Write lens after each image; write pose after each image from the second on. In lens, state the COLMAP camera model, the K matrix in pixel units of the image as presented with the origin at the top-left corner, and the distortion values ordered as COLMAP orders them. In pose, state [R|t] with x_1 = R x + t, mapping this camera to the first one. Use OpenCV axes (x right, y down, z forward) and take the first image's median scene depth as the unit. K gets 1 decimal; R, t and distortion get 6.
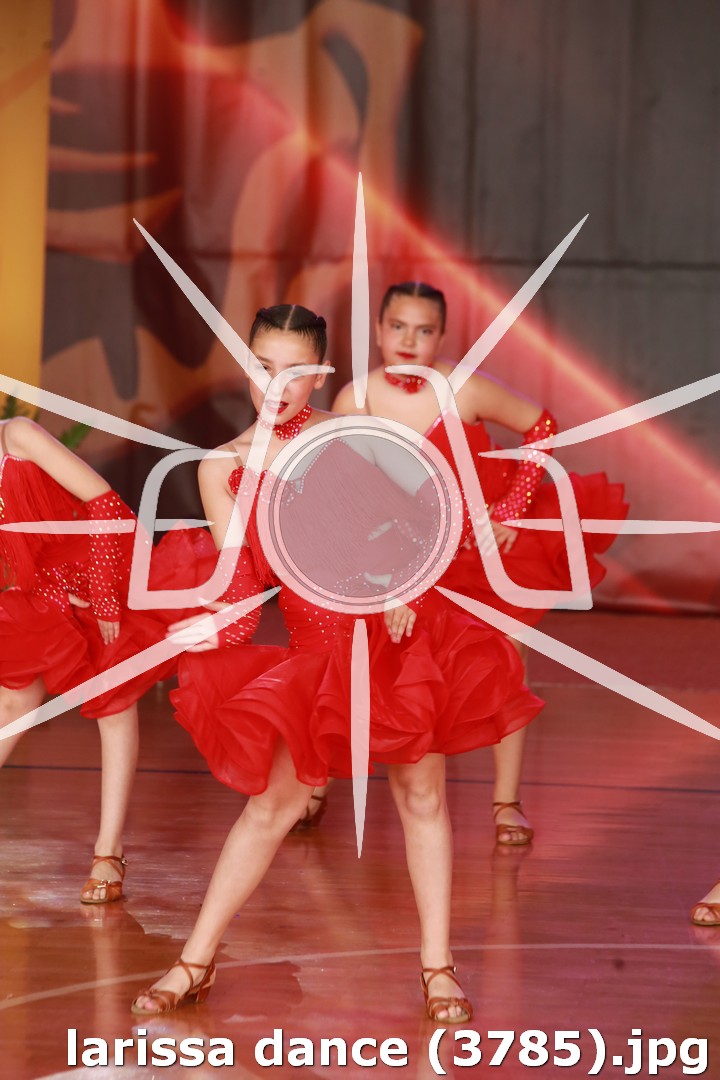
lens RADIAL K [[6147.9, 0, 360.5], [0, 6147.9, 537.5], [0, 0, 1]] dist [-0.959757, 0.000000]
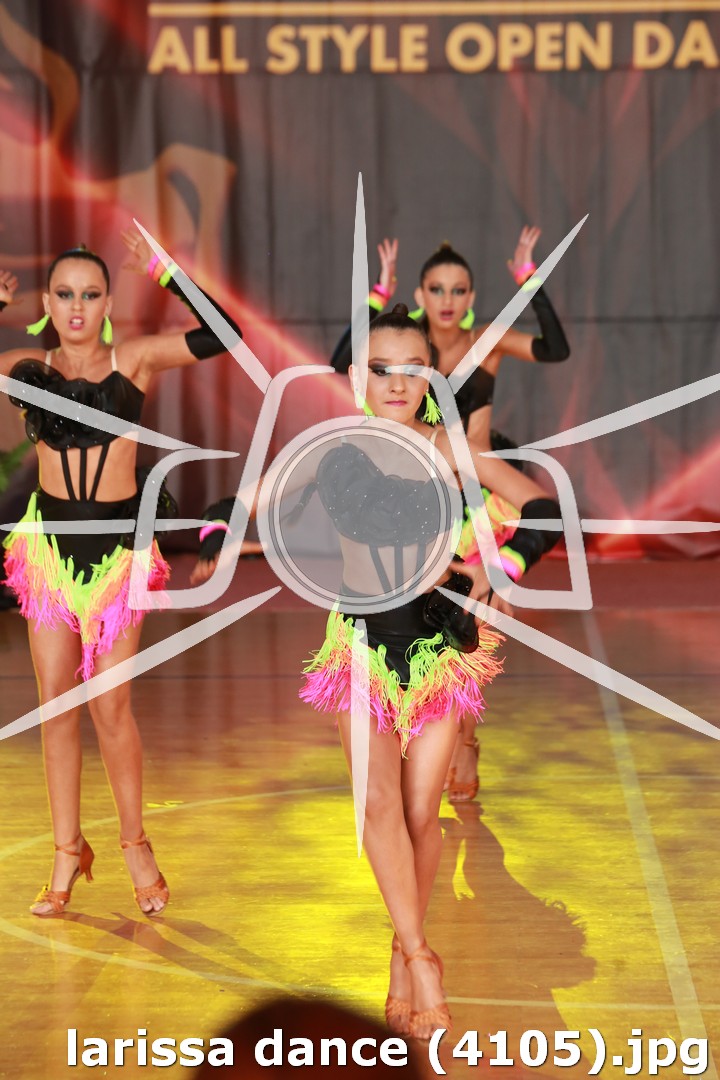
lens RADIAL K [[4064.9, 0, 359.4], [0, 4064.9, 539.9], [0, 0, 1]] dist [0.737247, 0.000000]
pose [[0.999176, -0.010617, 0.039183, -0.026619], [0.010299, 0.999912, 0.008309, -0.005331], [-0.039268, -0.007898, 0.999198, 0.330588]]
